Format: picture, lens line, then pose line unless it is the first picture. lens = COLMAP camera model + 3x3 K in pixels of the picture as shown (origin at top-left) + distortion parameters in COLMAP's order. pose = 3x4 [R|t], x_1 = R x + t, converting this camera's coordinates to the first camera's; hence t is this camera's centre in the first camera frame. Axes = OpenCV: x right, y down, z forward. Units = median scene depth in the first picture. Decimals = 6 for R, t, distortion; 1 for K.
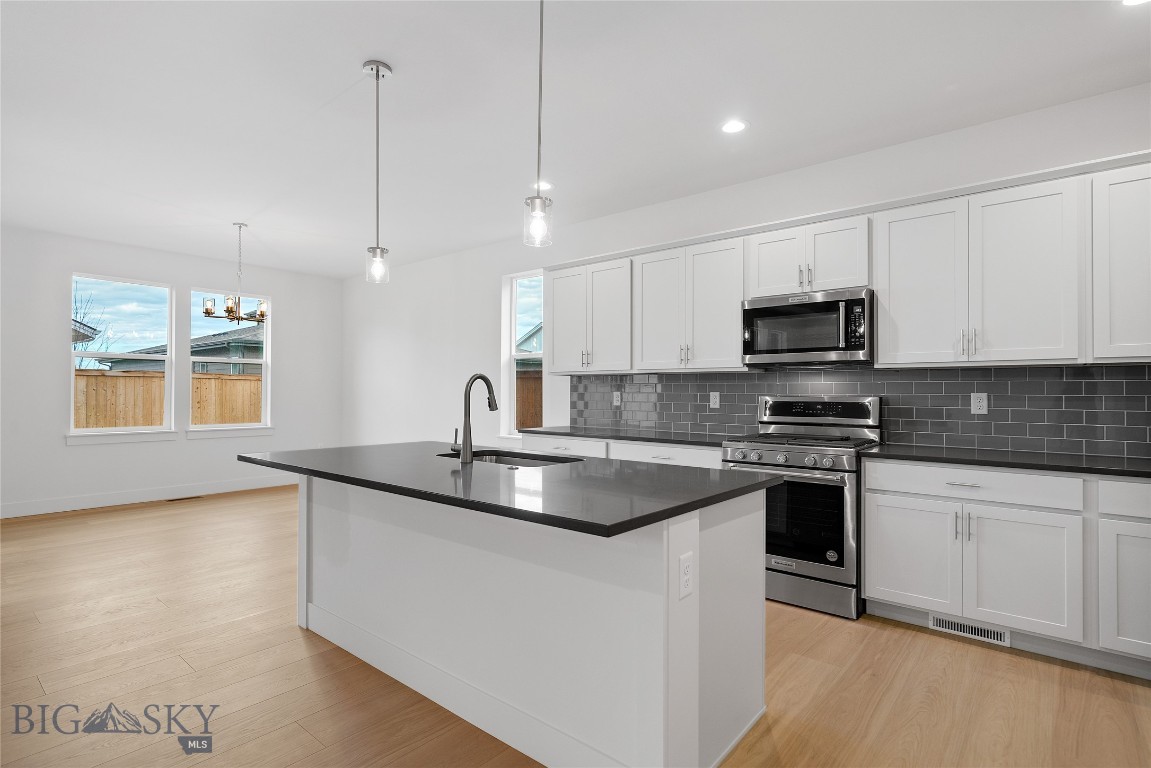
lens RADIAL K [[571.6, 0, 567.7], [0, 571.6, 386.4], [0, 0, 1]] dist [-0.001842, -0.000751]
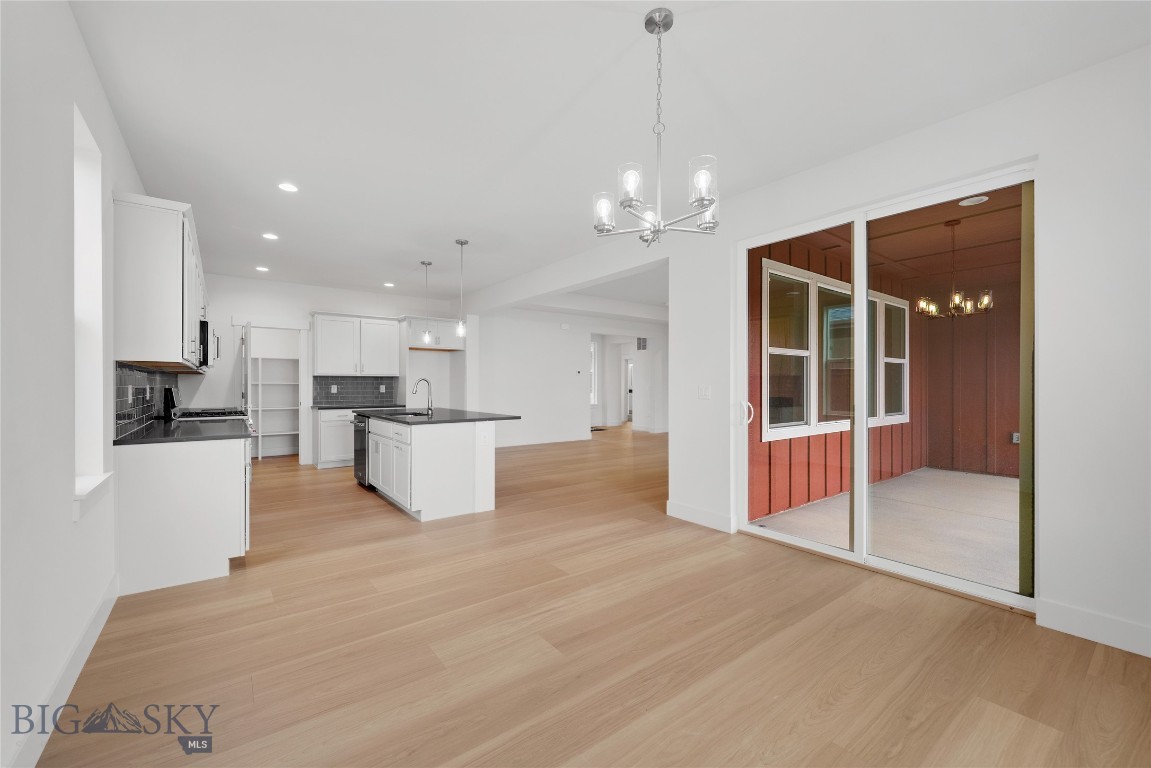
lens RADIAL K [[464.4, 0, 575.5], [0, 464.4, 384.0], [0, 0, 1]] dist [0.002107, 0.000149]
pose [[-0.978708, -0.006207, 0.205163, -0.841320], [-0.008466, 0.999913, -0.010135, 0.011274], [-0.205082, -0.011656, -0.978675, 1.973598]]
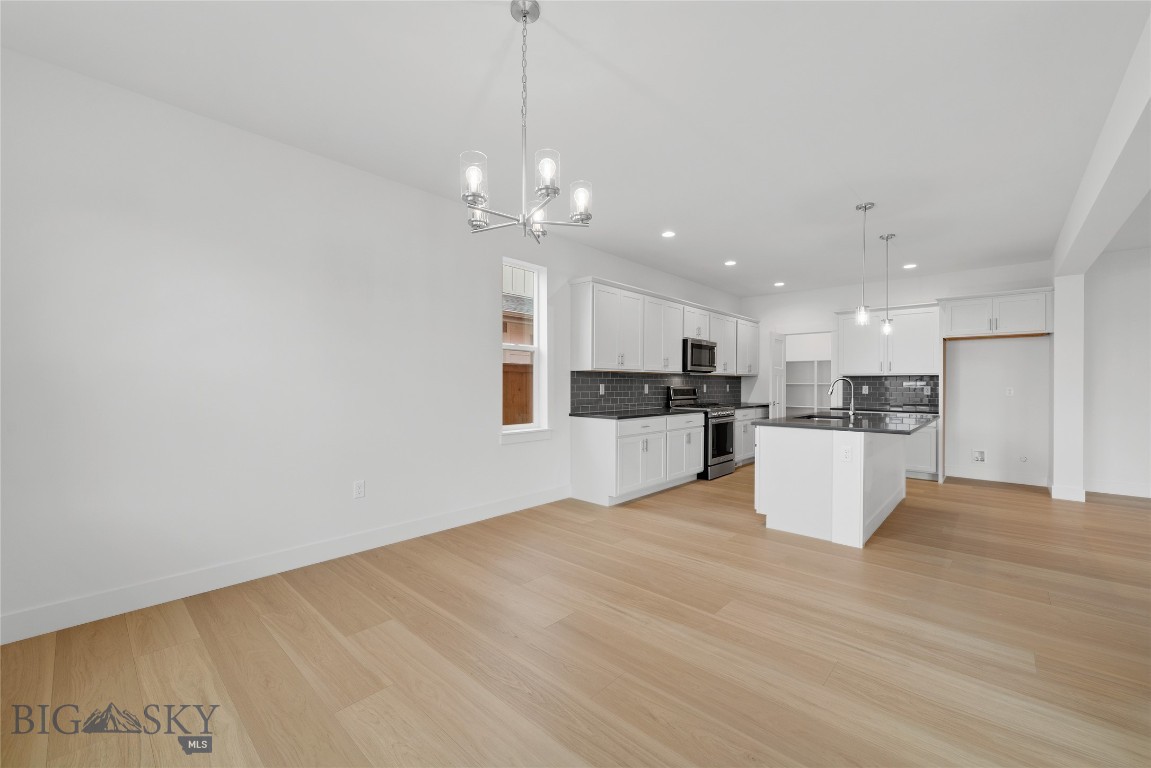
lens RADIAL K [[464.4, 0, 575.5], [0, 464.4, 384.0], [0, 0, 1]] dist [0.002107, 0.000149]
pose [[0.030245, -0.006394, 0.999522, -1.340750], [-0.014512, 0.999871, 0.006836, 0.002555], [-0.999437, -0.014712, 0.030149, 1.360553]]
